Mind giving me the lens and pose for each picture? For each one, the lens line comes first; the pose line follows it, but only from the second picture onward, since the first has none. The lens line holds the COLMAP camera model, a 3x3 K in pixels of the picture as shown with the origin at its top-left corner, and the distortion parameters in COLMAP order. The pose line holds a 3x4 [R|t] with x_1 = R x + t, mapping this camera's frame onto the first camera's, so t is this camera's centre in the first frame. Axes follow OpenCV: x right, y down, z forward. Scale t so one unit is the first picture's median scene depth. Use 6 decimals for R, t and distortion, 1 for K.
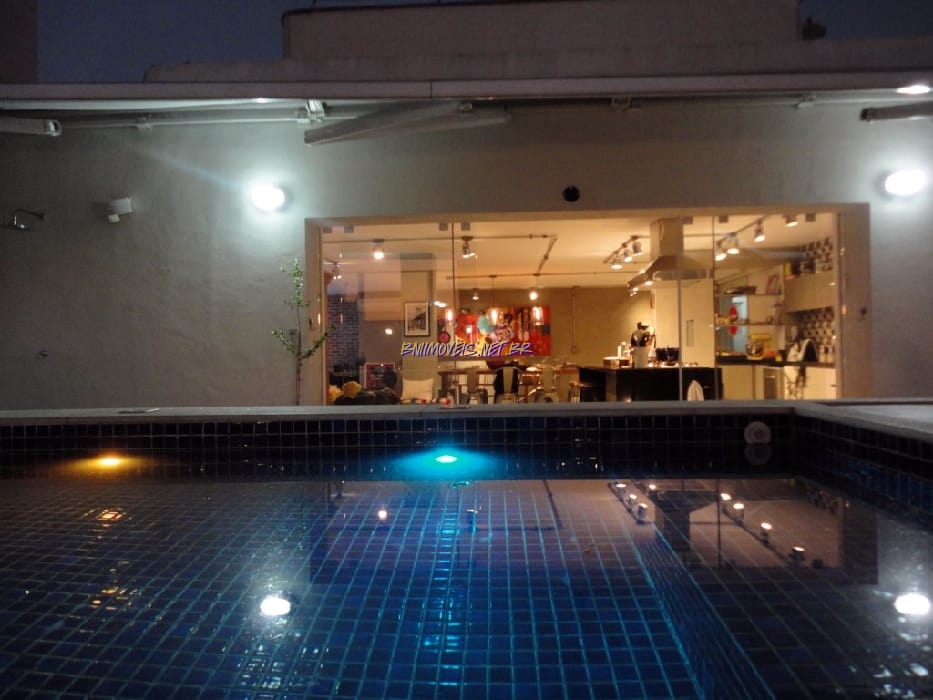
lens RADIAL K [[681.4, 0, 469.5], [0, 681.4, 350.9], [0, 0, 1]] dist [0.002968, 0.002124]
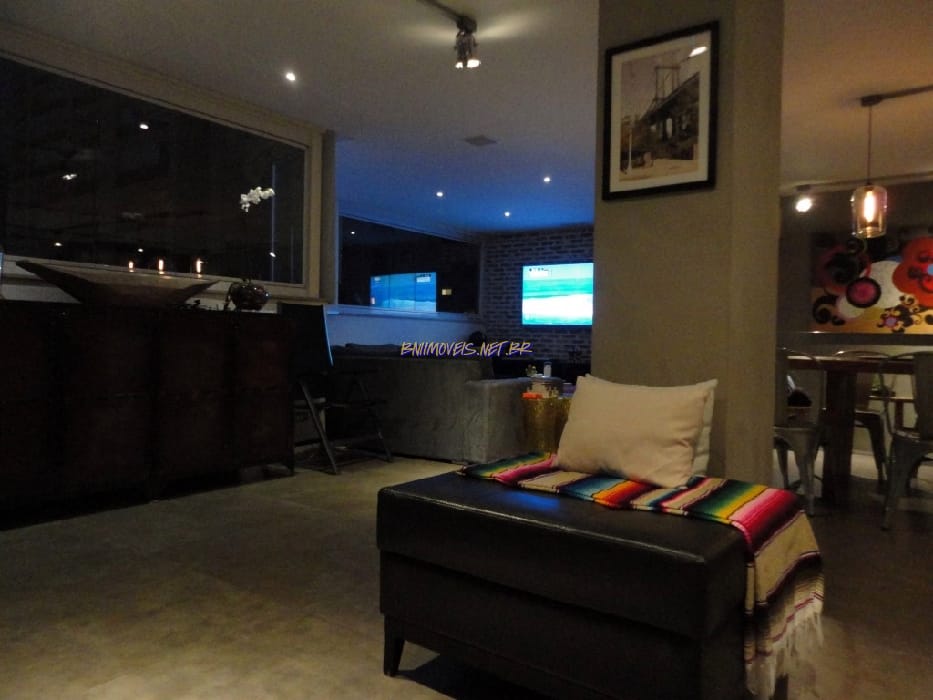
lens RADIAL K [[681.4, 0, 468.2], [0, 681.4, 342.5], [0, 0, 1]] dist [0.002968, 0.002124]
pose [[0.827959, 0.030614, -0.559952, 0.000432], [-0.030964, 0.999481, 0.008861, 0.029347], [0.559933, 0.010002, 0.828478, 0.774030]]
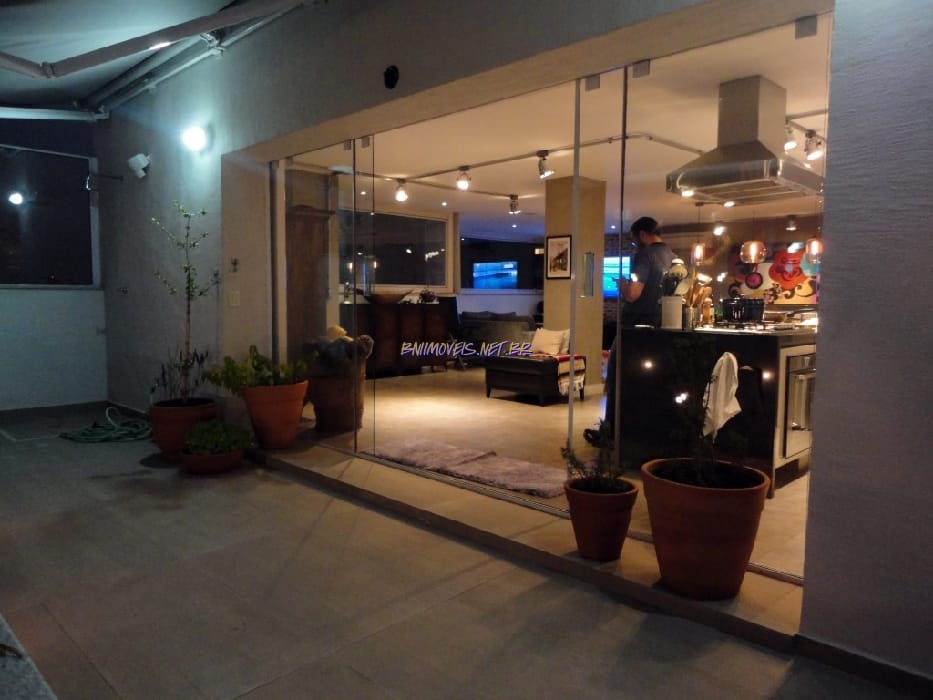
lens RADIAL K [[681.4, 0, 471.9], [0, 681.4, 352.5], [0, 0, 1]] dist [0.002968, 0.002124]
pose [[0.744144, 0.075664, -0.663721, 0.409000], [-0.017299, 0.995414, 0.094082, -0.007672], [0.667795, -0.058529, 0.742040, 0.298007]]
